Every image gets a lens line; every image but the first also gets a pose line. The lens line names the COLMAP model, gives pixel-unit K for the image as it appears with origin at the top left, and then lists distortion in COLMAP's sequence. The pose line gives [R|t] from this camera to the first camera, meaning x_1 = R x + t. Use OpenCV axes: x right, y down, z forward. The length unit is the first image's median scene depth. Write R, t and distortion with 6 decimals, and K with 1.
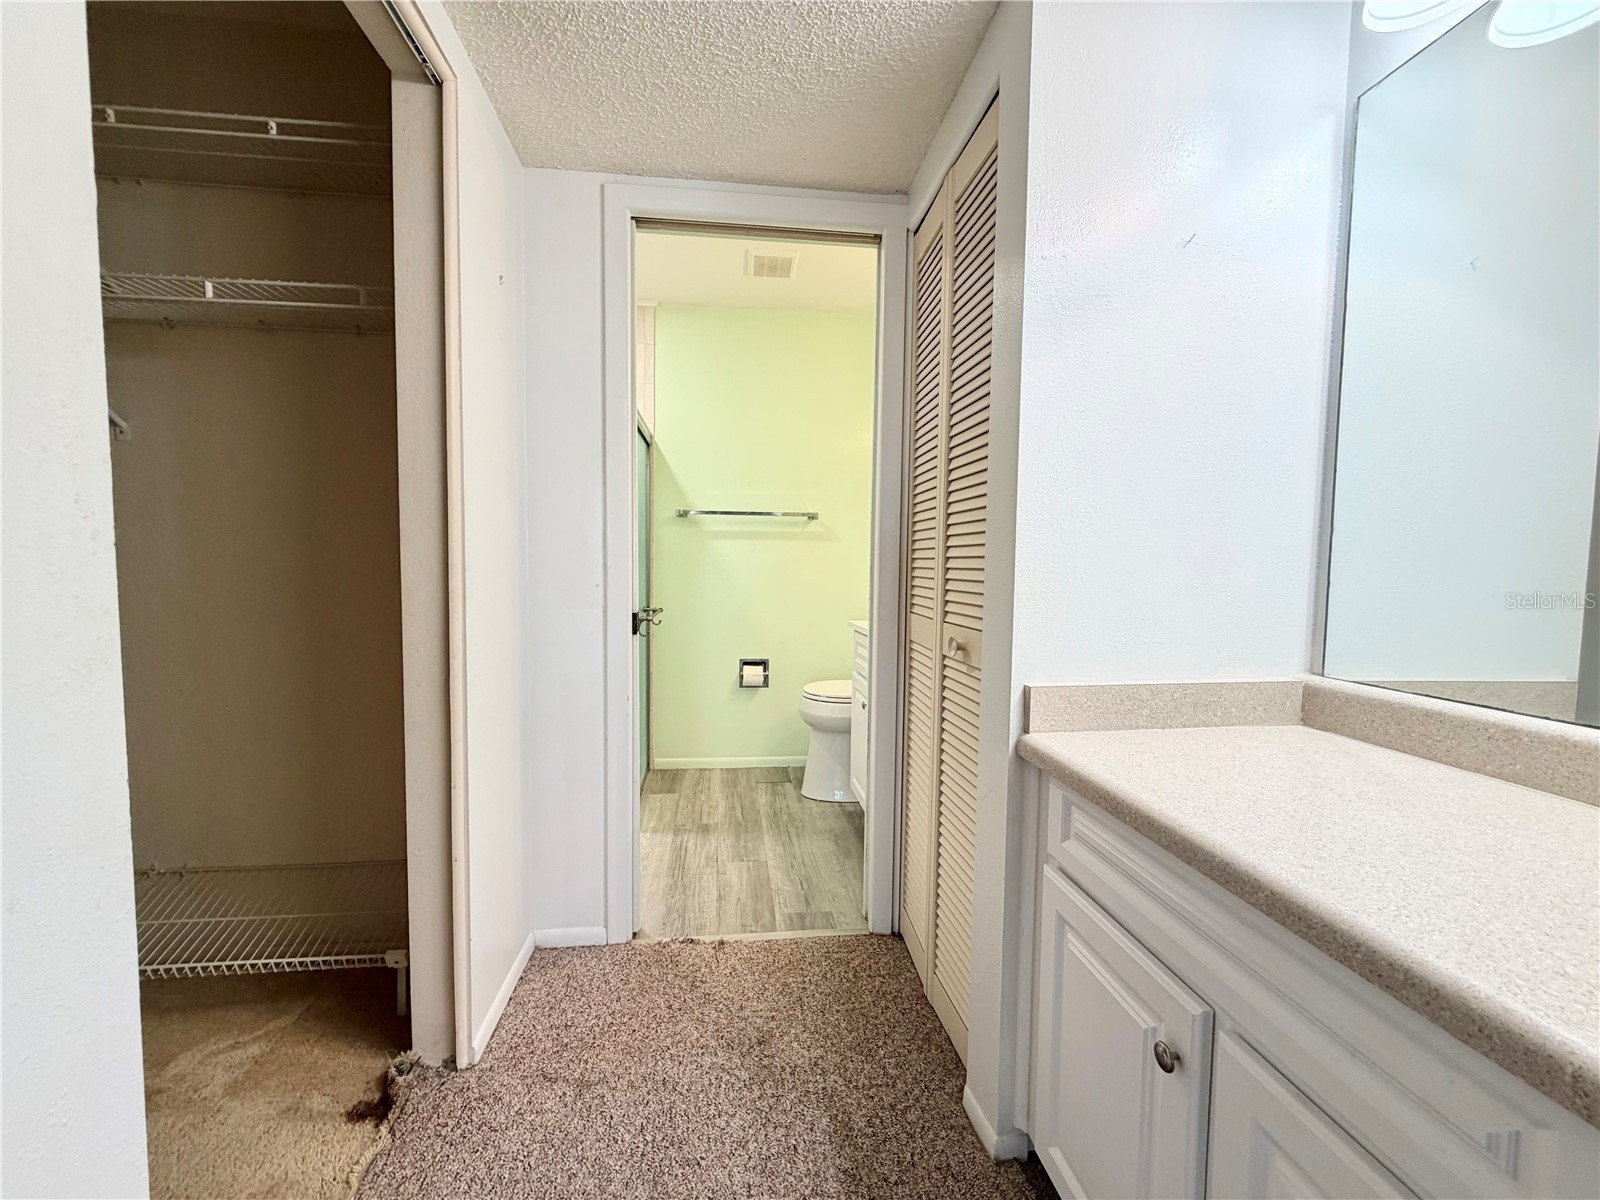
lens RADIAL K [[636.2, 0, 796.7], [0, 636.2, 607.2], [0, 0, 1]] dist [-0.001970, -0.000196]
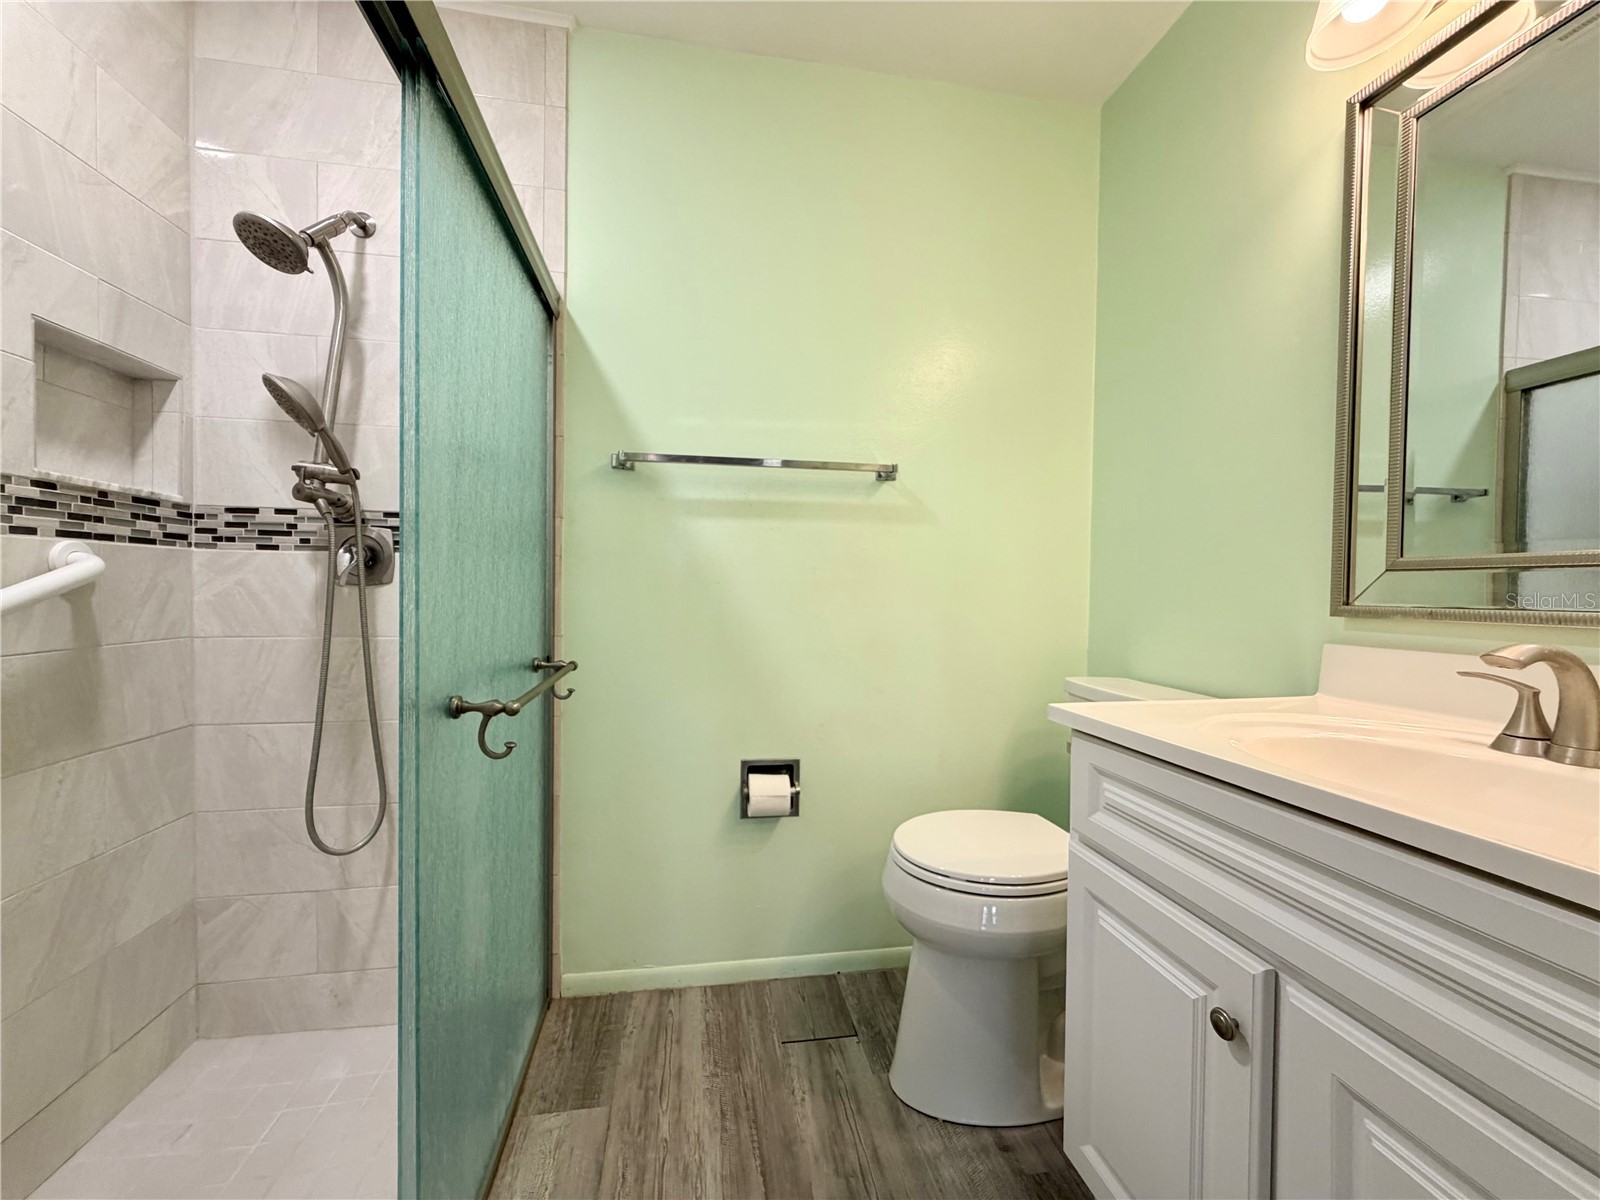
lens RADIAL K [[636.2, 0, 799.9], [0, 636.2, 599.3], [0, 0, 1]] dist [-0.001970, -0.000196]
pose [[0.998153, -0.002271, 0.060707, -0.076189], [0.004920, 0.999041, -0.043517, -0.021936], [-0.060550, 0.043736, 0.997207, 0.515758]]
